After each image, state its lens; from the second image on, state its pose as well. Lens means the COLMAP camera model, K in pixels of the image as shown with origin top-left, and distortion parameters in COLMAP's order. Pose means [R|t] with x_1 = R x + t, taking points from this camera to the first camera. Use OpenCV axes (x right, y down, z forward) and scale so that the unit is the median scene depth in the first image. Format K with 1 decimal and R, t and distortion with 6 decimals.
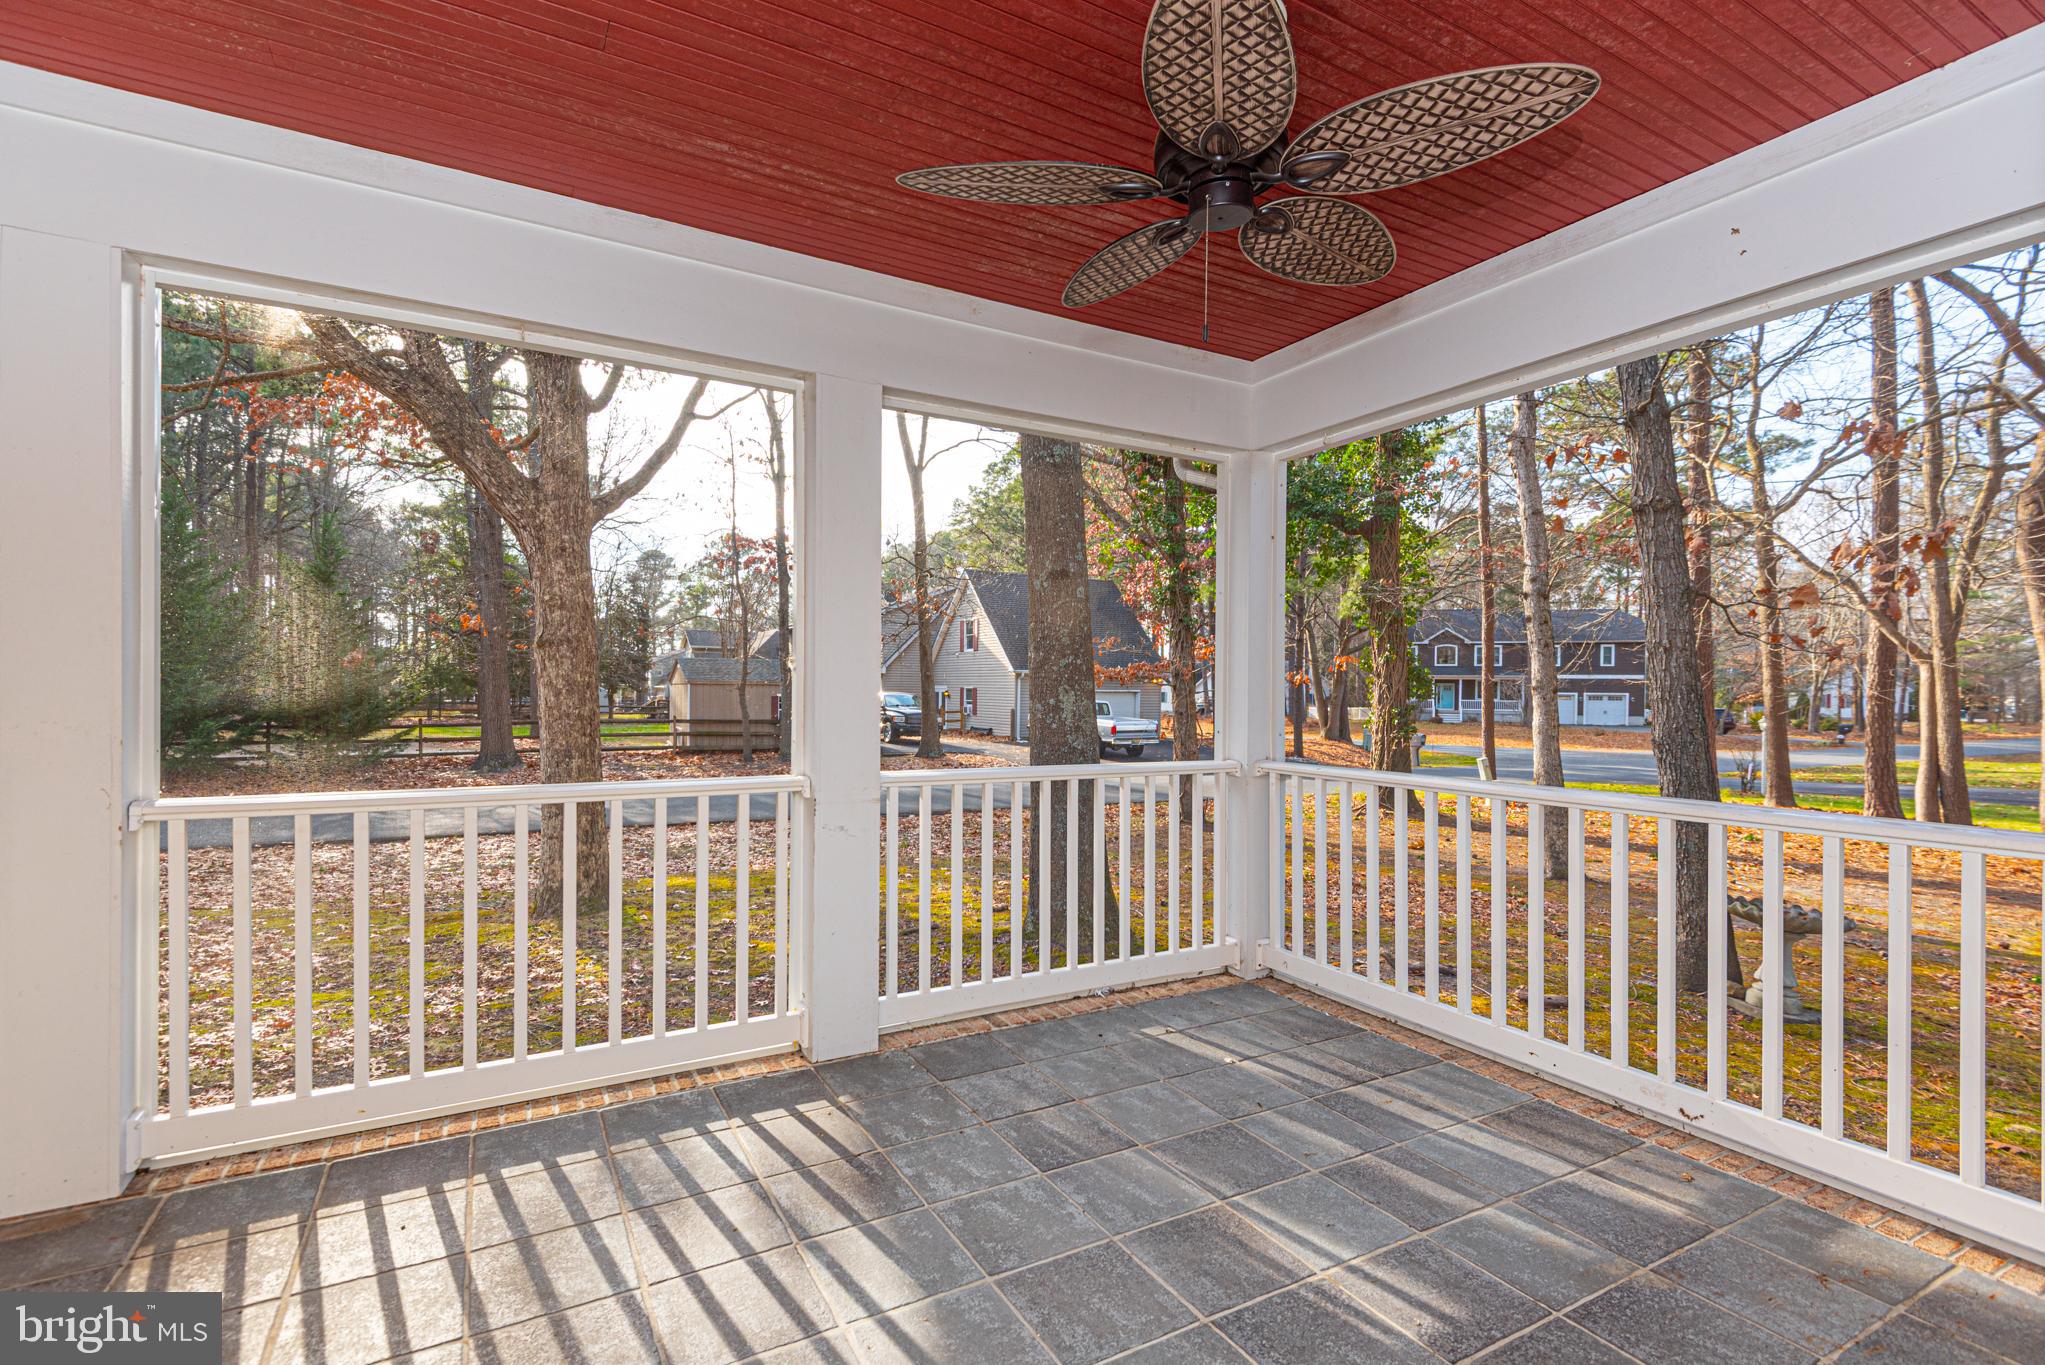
lens RADIAL K [[942.5, 0, 1027.3], [0, 942.5, 678.5], [0, 0, 1]] dist [0.005558, -0.001578]
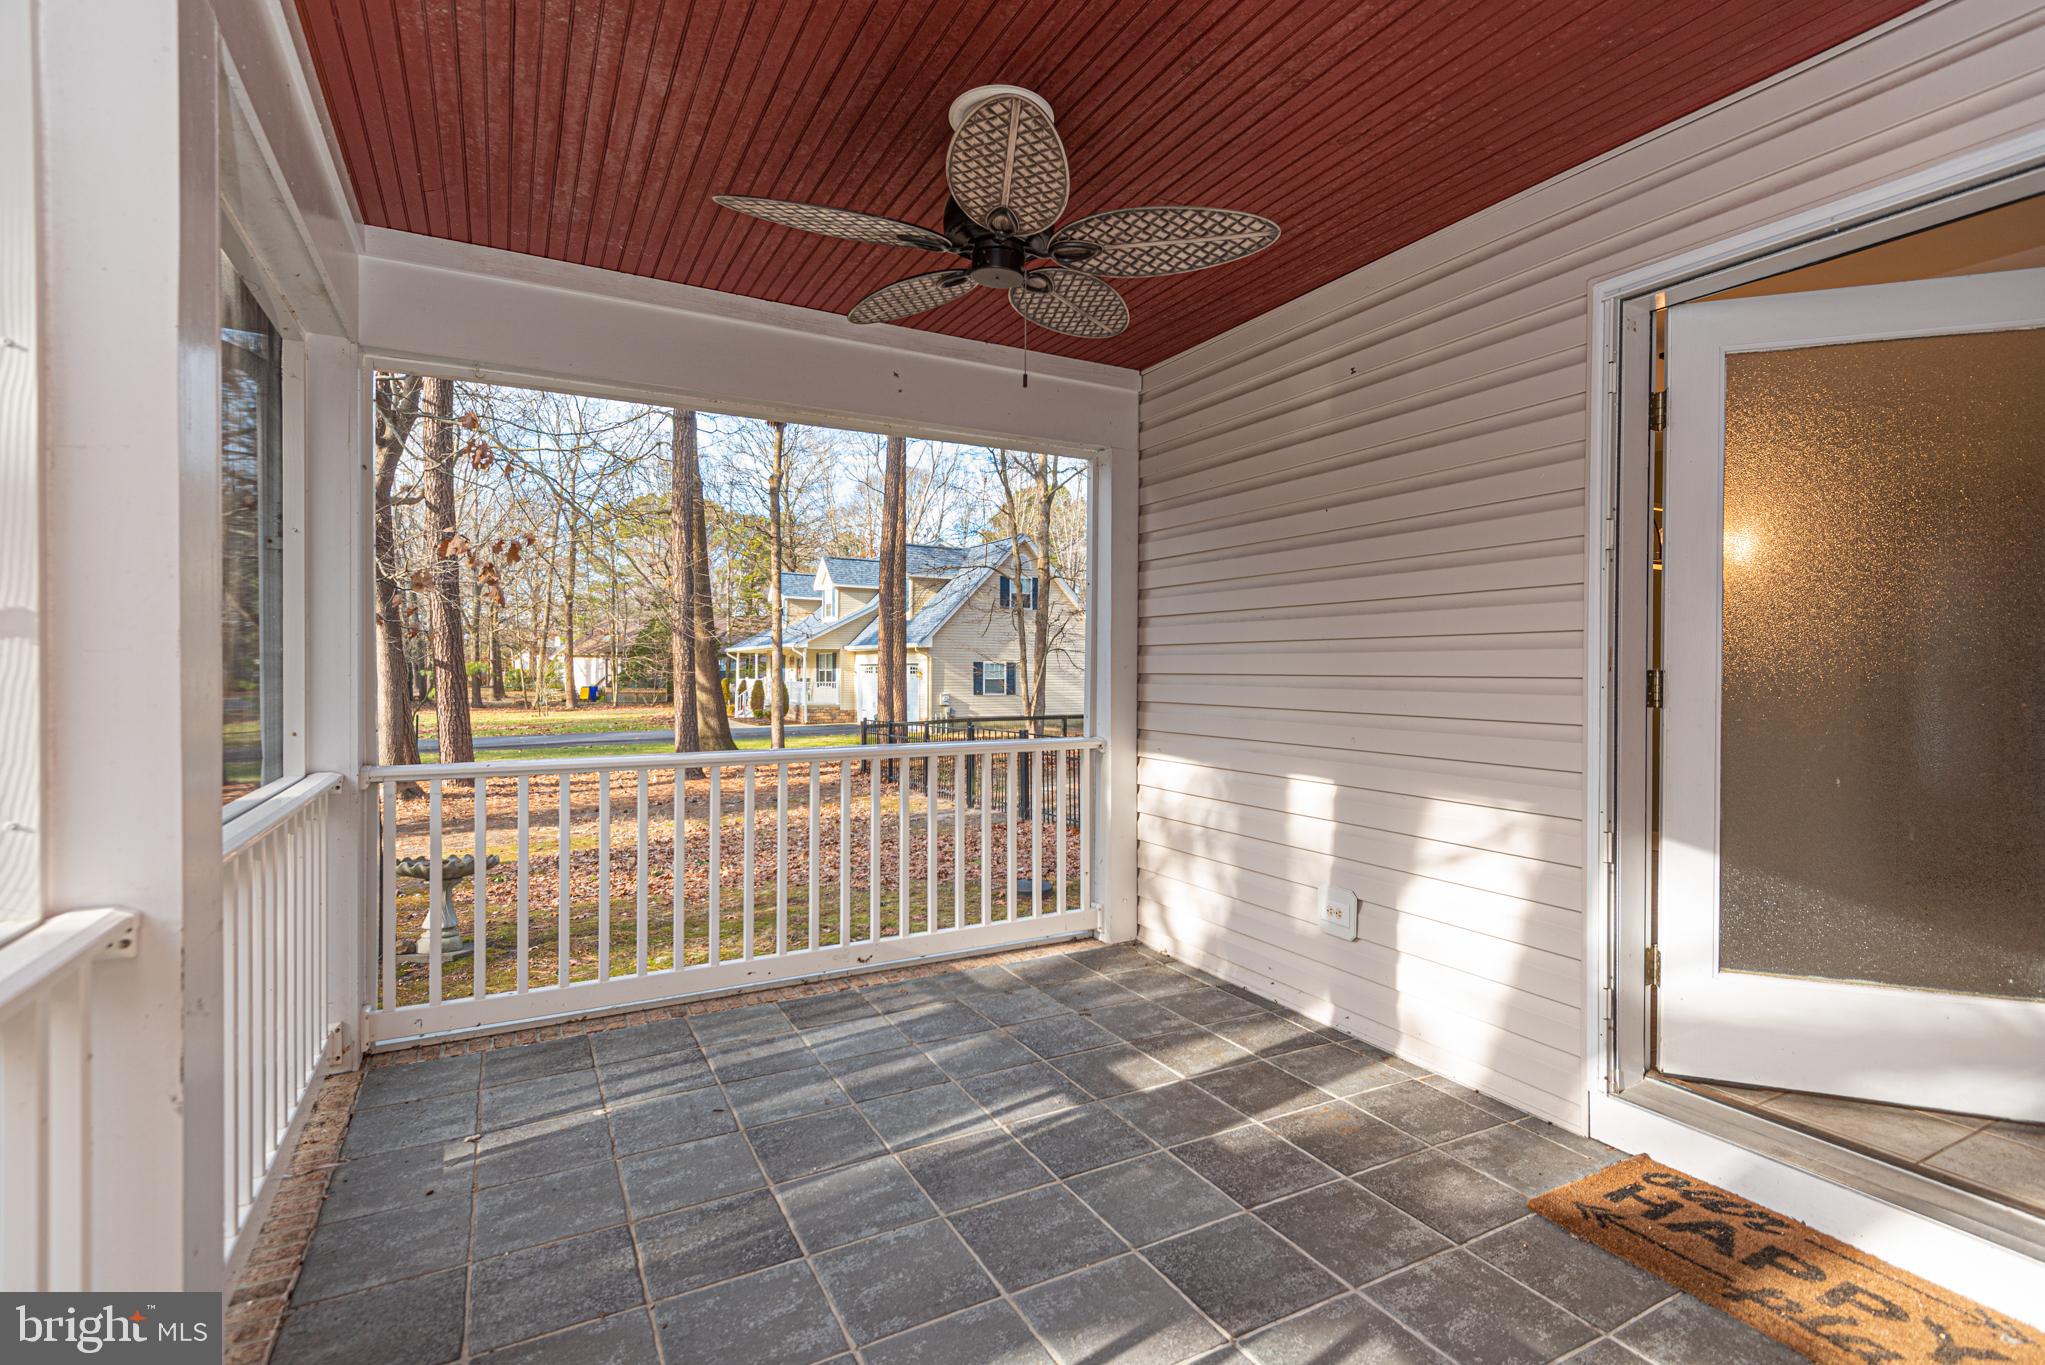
lens RADIAL K [[942.5, 0, 1083.5], [0, 942.5, 667.0], [0, 0, 1]] dist [0.005558, -0.001578]
pose [[0.011643, -0.019378, 0.999744, -0.736716], [-0.001462, 0.999811, 0.019397, 0.000965], [-0.999931, -0.001687, 0.011613, 0.706063]]
